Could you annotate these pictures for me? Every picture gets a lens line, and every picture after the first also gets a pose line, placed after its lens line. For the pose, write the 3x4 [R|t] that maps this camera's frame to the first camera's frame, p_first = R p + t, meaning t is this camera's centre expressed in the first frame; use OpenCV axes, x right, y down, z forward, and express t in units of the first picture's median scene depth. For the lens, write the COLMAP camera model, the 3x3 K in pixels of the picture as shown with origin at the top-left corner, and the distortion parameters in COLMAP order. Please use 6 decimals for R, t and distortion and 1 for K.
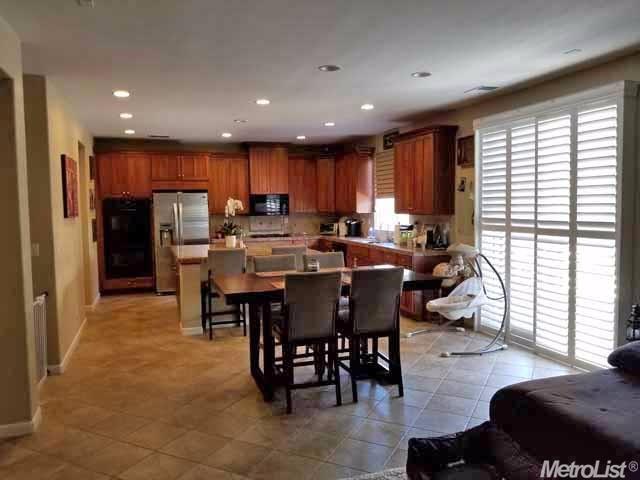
lens RADIAL K [[521.9, 0, 319.2], [0, 521.9, 239.0], [0, 0, 1]] dist [0.100074, 0.000725]
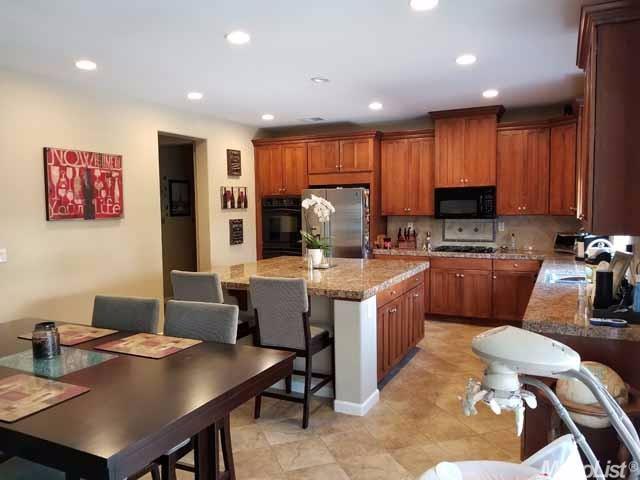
lens RADIAL K [[521.9, 0, 318.5], [0, 521.9, 240.2], [0, 0, 1]] dist [0.100074, 0.000725]
pose [[0.704127, 0.050965, -0.708242, 0.282066], [-0.042003, 0.998664, 0.030104, -0.033750], [0.708830, 0.008551, 0.705327, 0.446094]]
